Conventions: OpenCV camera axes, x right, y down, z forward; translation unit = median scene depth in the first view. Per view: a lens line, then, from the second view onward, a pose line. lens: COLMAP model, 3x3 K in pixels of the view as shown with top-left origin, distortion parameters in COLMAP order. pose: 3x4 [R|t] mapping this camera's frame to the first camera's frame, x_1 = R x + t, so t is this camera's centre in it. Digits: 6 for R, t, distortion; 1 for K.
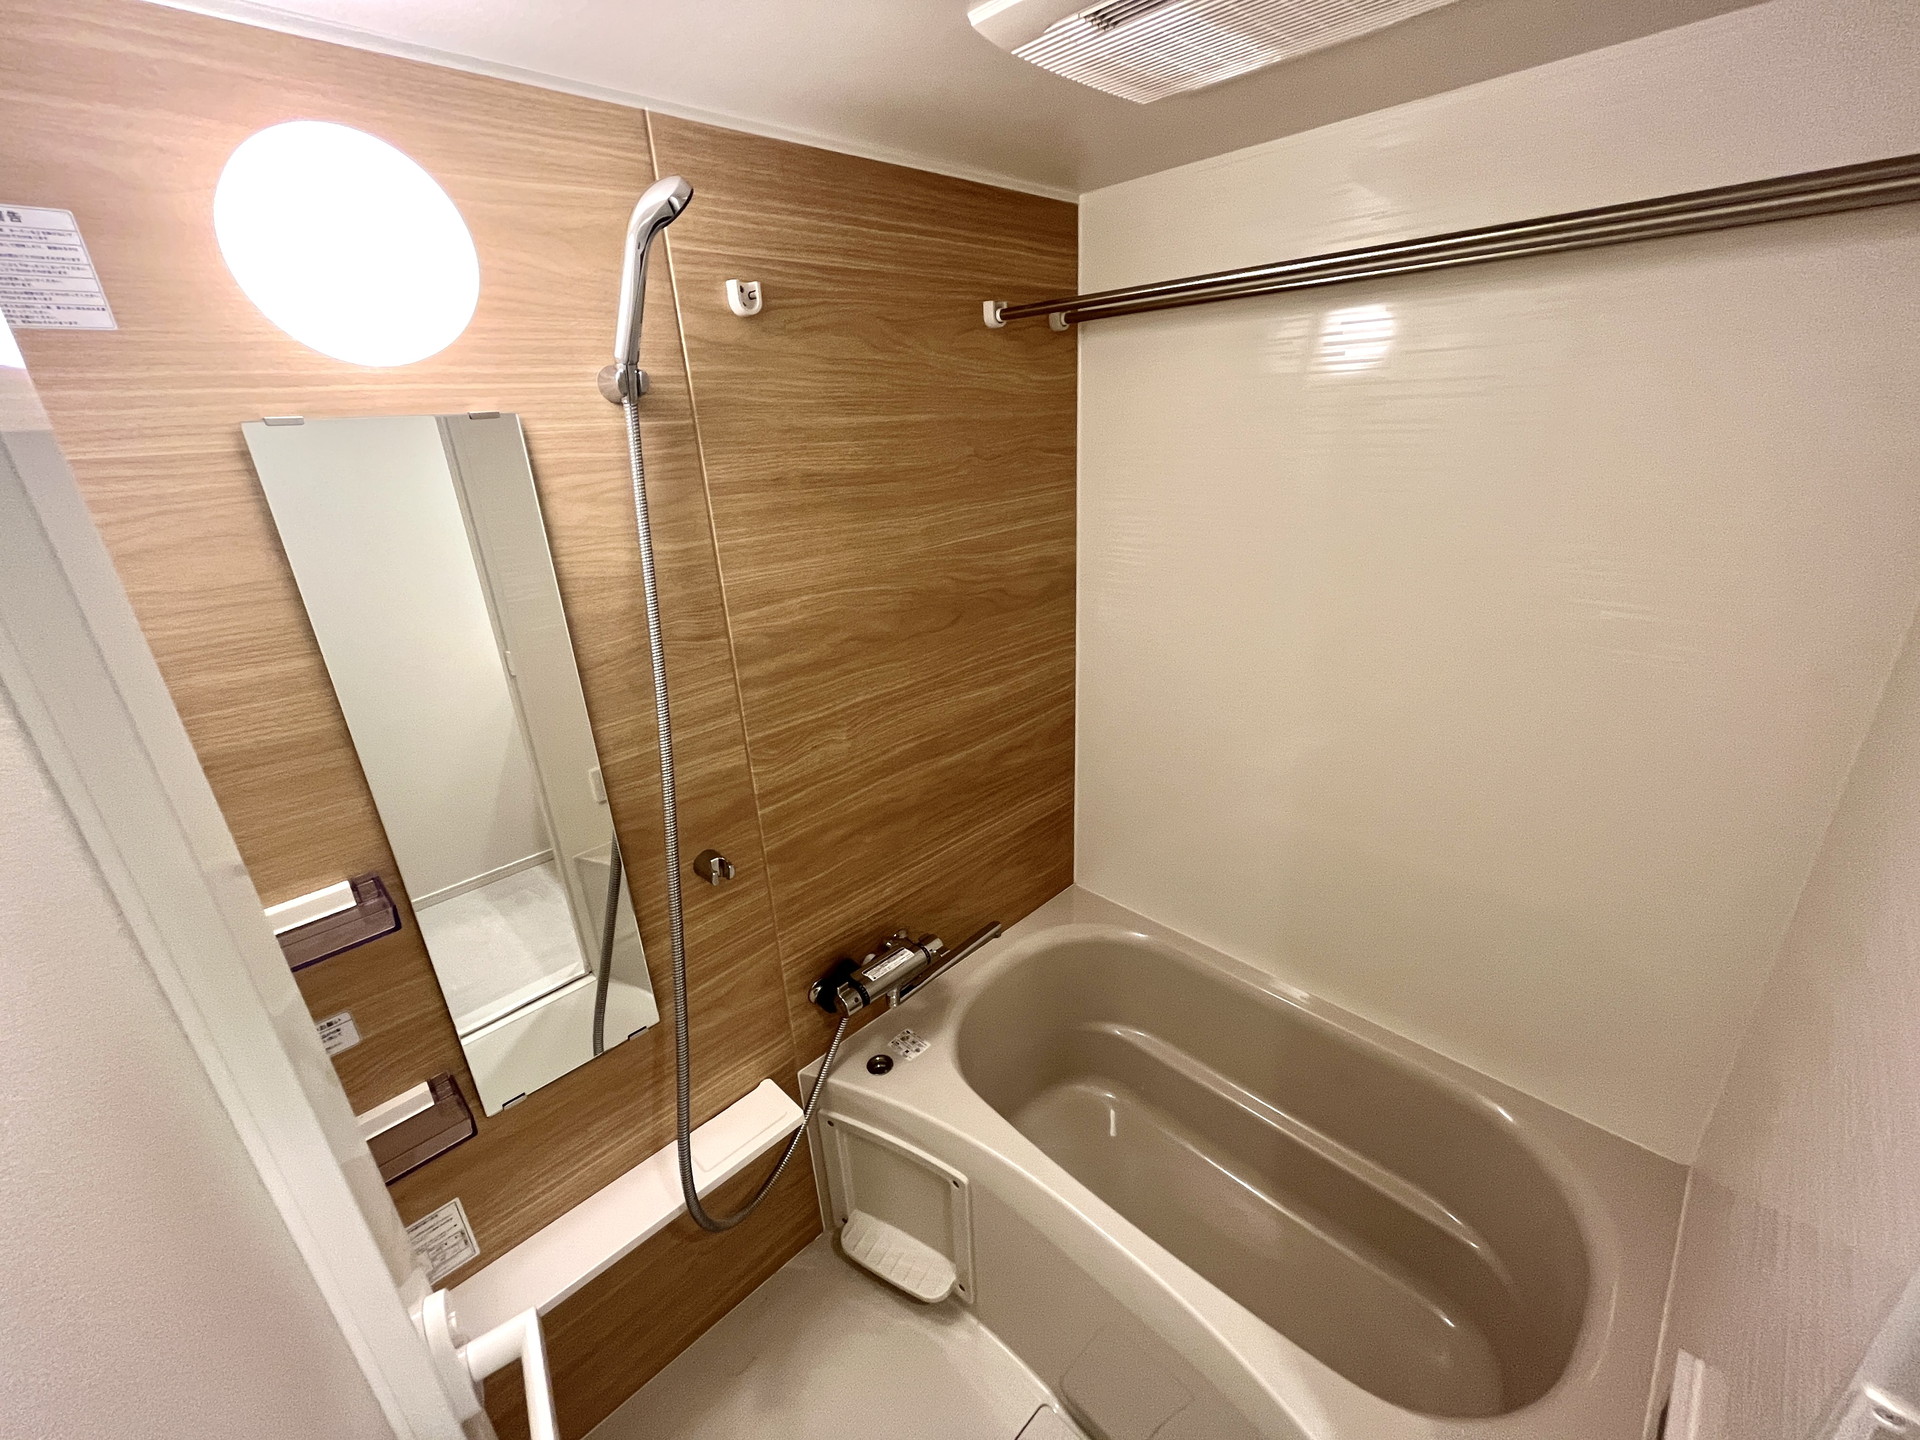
lens RADIAL K [[778.8, 0, 961.8], [0, 778.8, 718.5], [0, 0, 1]] dist [0.017711, -0.015154]
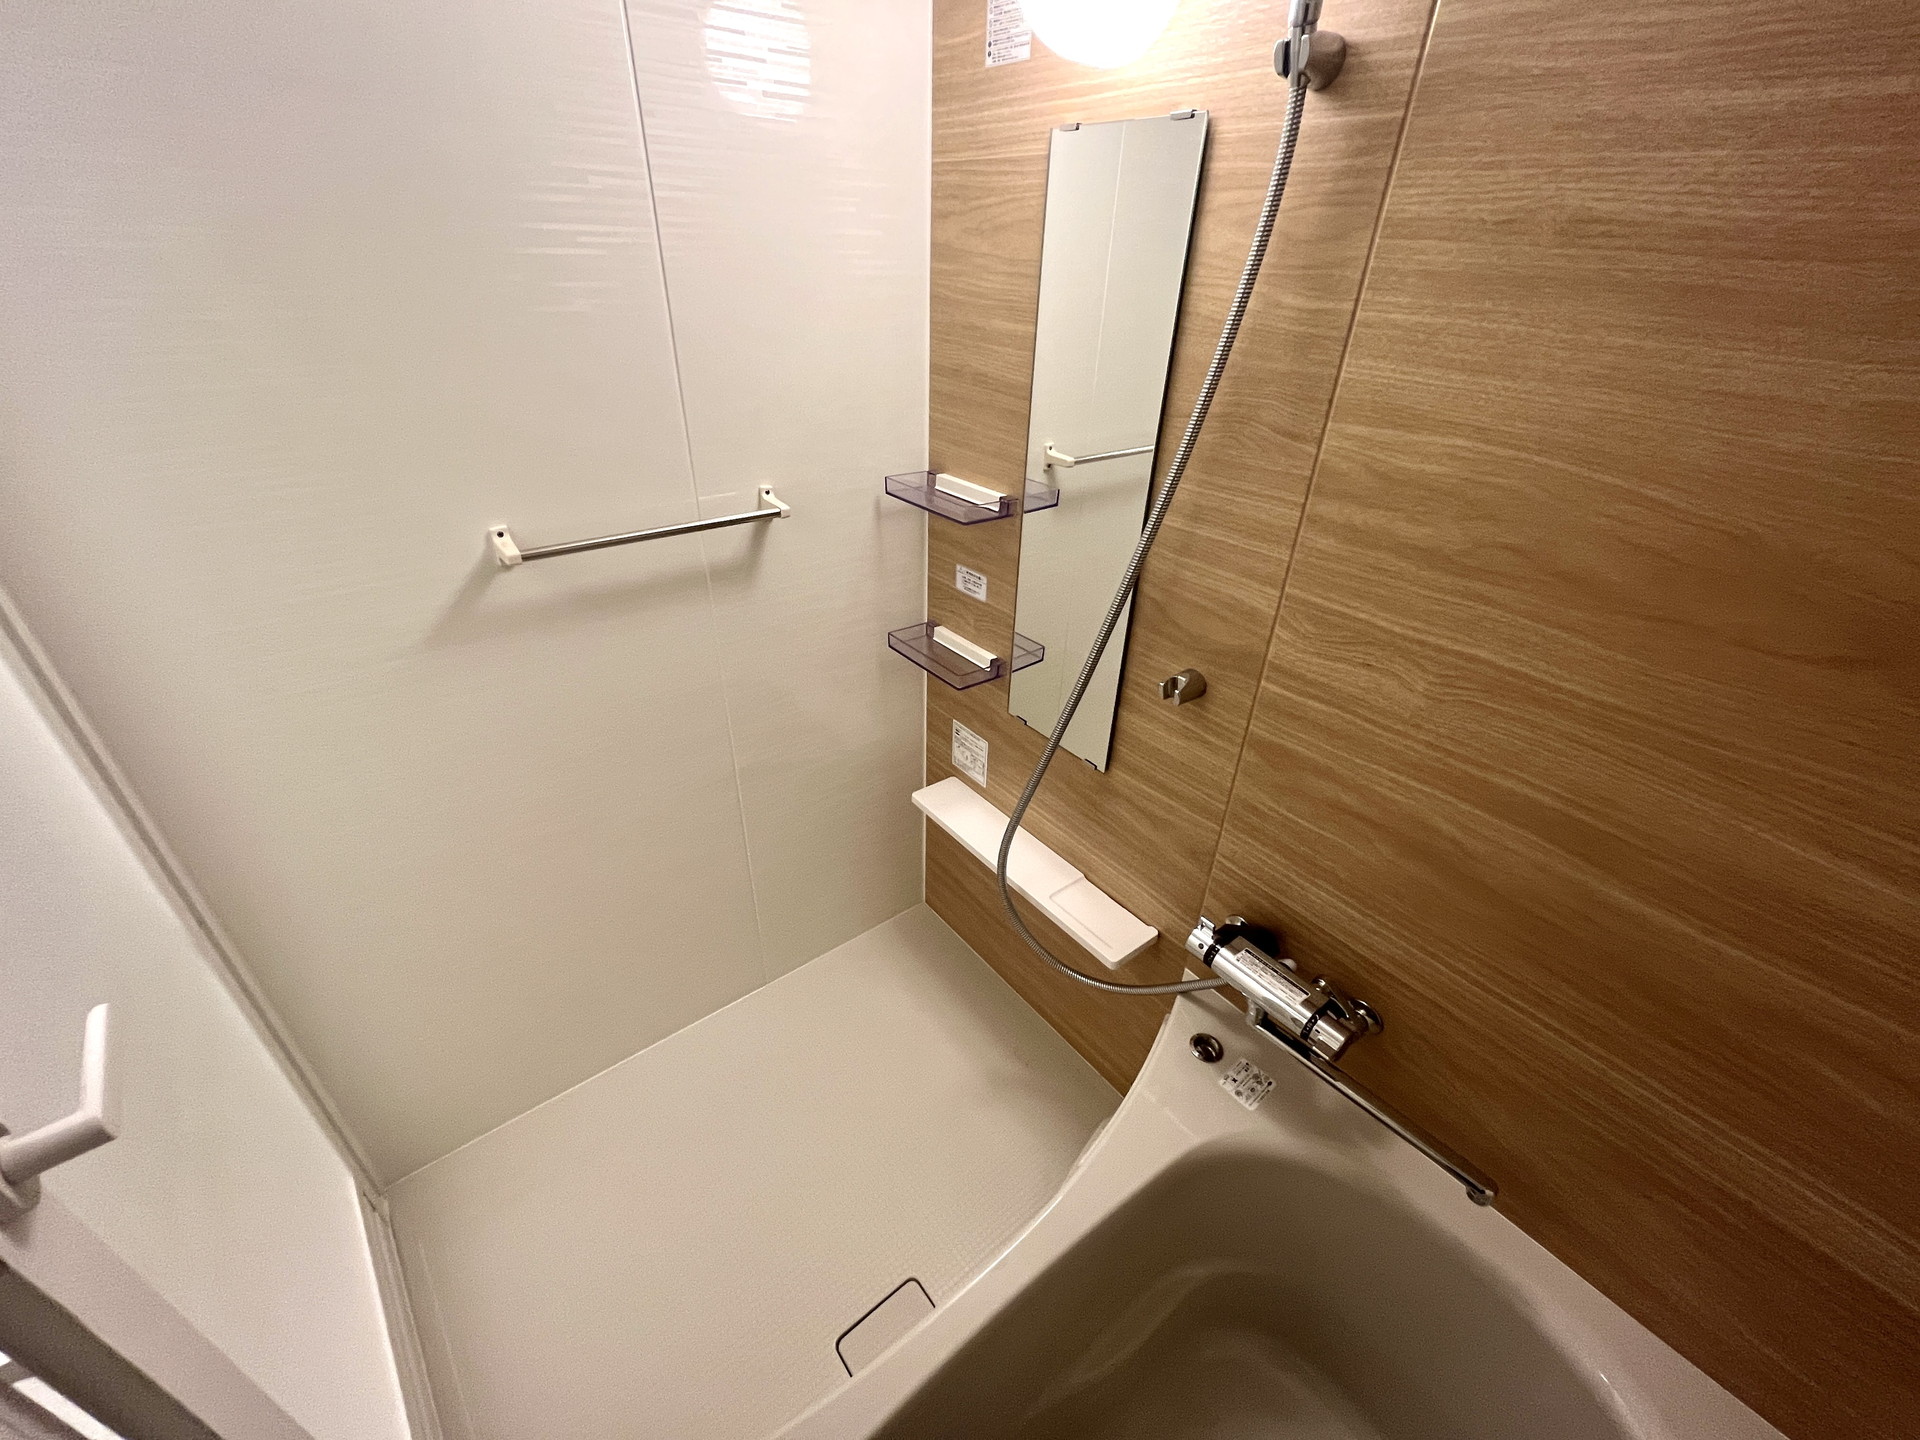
lens RADIAL K [[778.4, 0, 958.2], [0, 778.4, 717.1], [0, 0, 1]] dist [-0.002750, 0.000028]
pose [[-0.111261, 0.552153, -0.826285, 0.474776], [-0.382352, 0.743663, 0.548427, -0.179114], [0.917294, 0.376951, 0.128376, 0.642109]]
